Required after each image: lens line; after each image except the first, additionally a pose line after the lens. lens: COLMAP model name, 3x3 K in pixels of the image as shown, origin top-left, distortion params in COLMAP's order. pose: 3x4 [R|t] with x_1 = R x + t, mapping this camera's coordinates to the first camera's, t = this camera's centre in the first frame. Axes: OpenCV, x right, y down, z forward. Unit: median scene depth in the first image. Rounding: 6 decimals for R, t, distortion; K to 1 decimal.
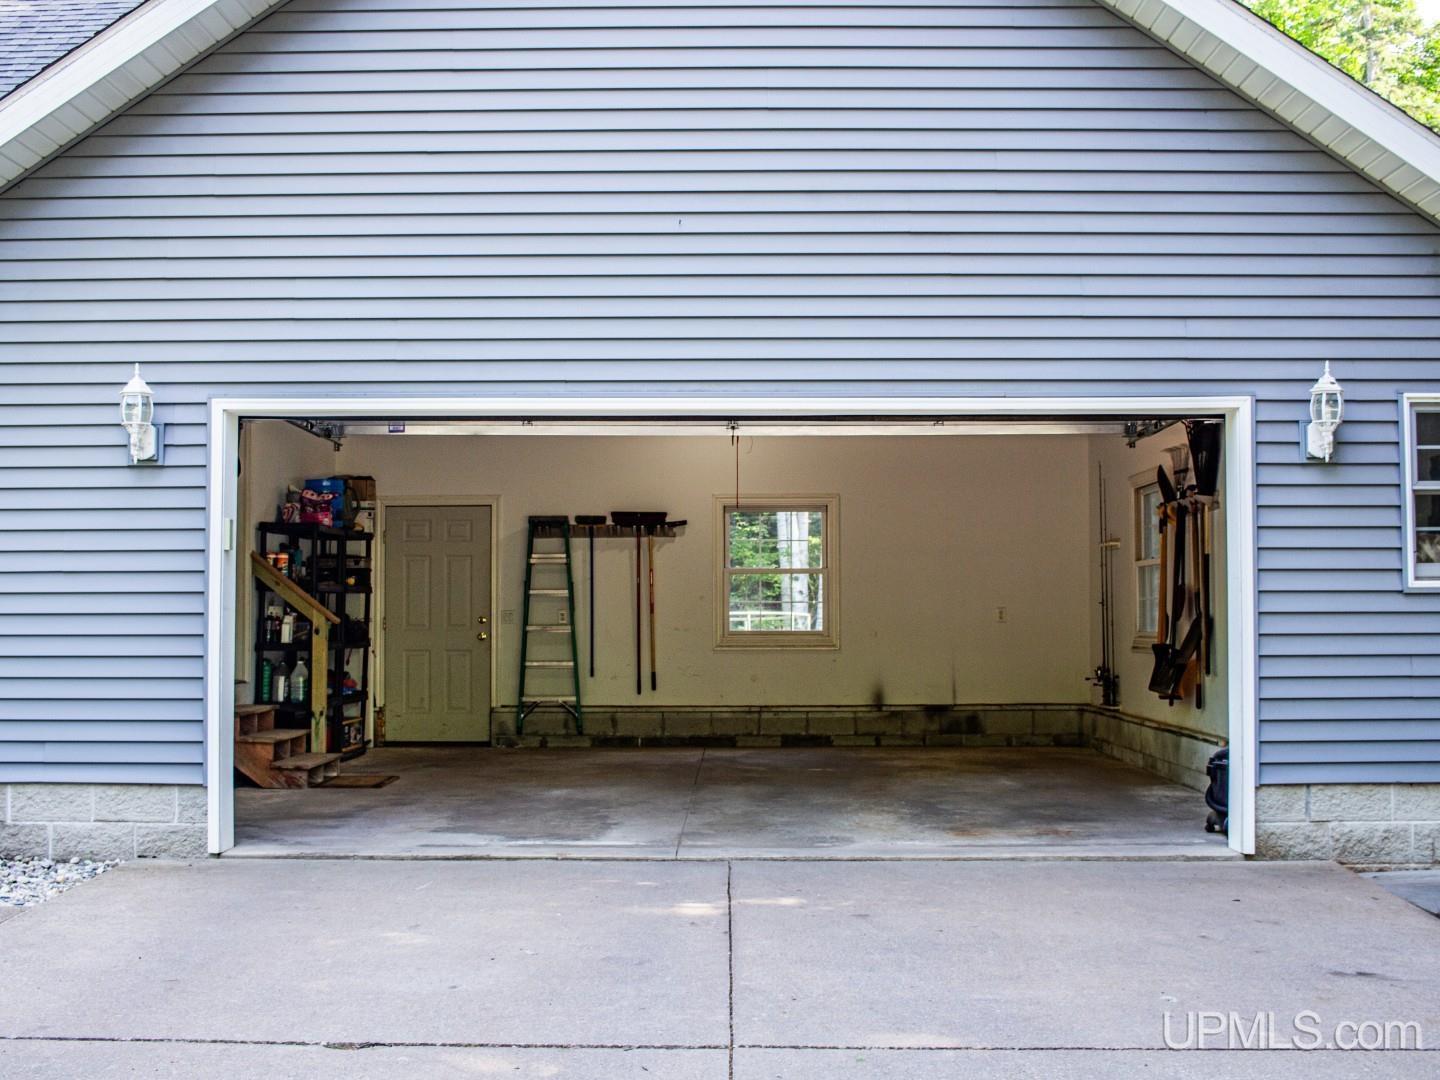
lens RADIAL K [[1901.6, 0, 720.0], [0, 1901.6, 540.0], [0, 0, 1]] dist [-0.025733, -0.001409]
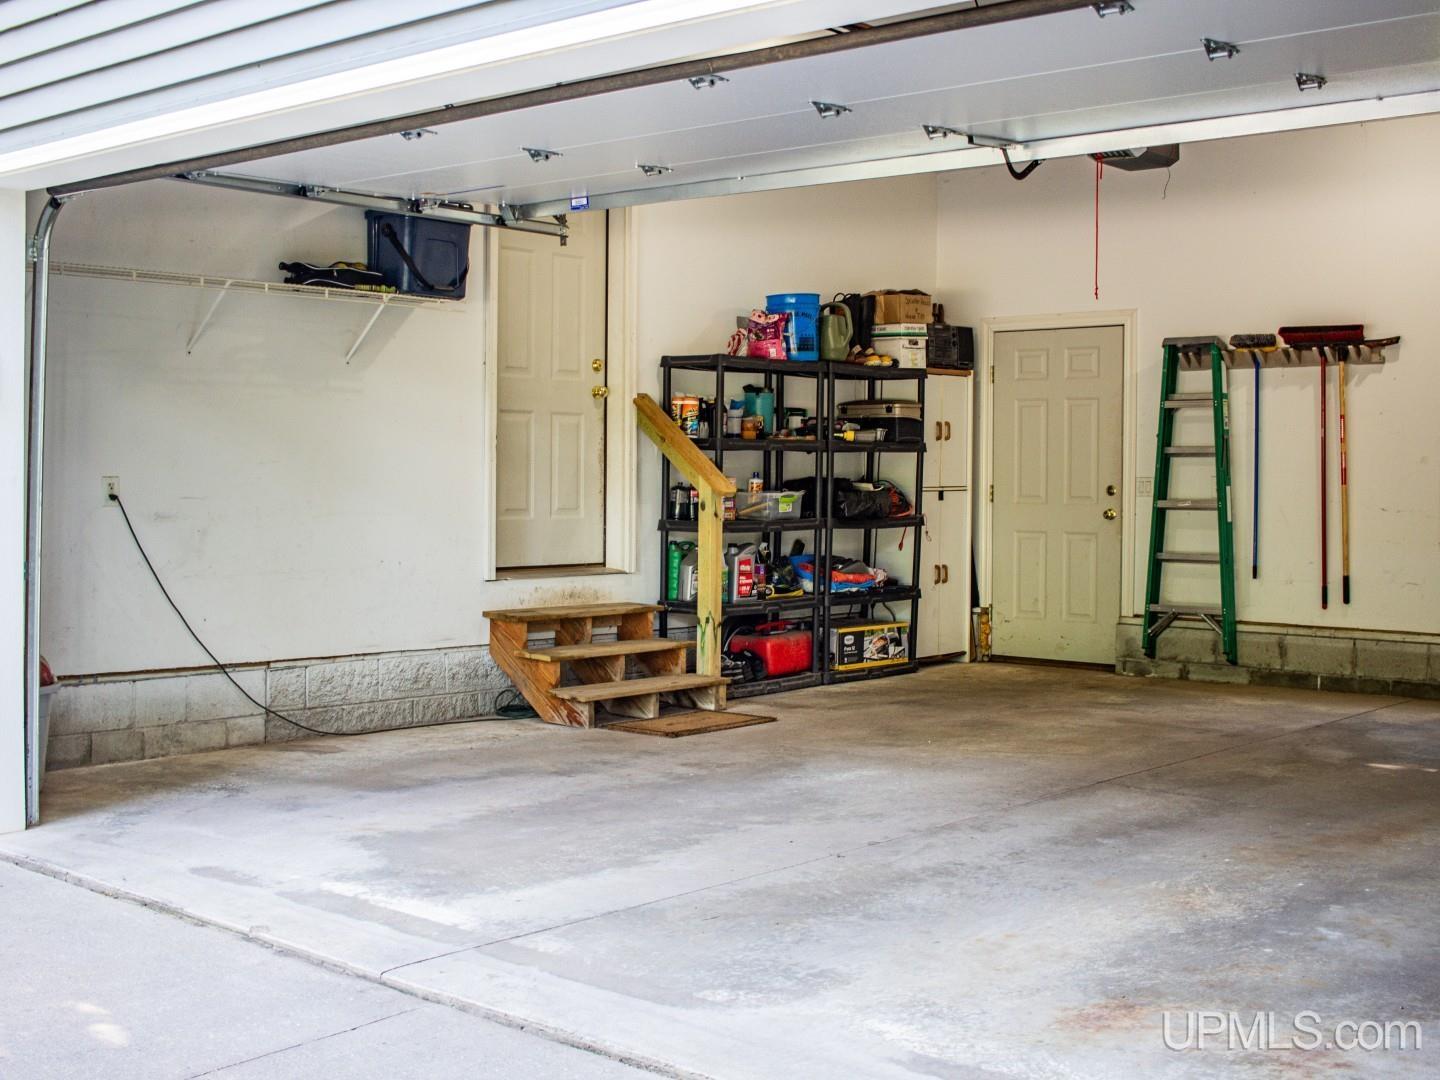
lens RADIAL K [[1901.6, 0, 720.0], [0, 1901.6, 540.0], [0, 0, 1]] dist [-0.025733, -0.001409]
pose [[0.772511, 0.030766, -0.634256, 0.207608], [0.017755, 0.997389, 0.070006, 0.008901], [0.634754, -0.065342, 0.769947, 0.374937]]
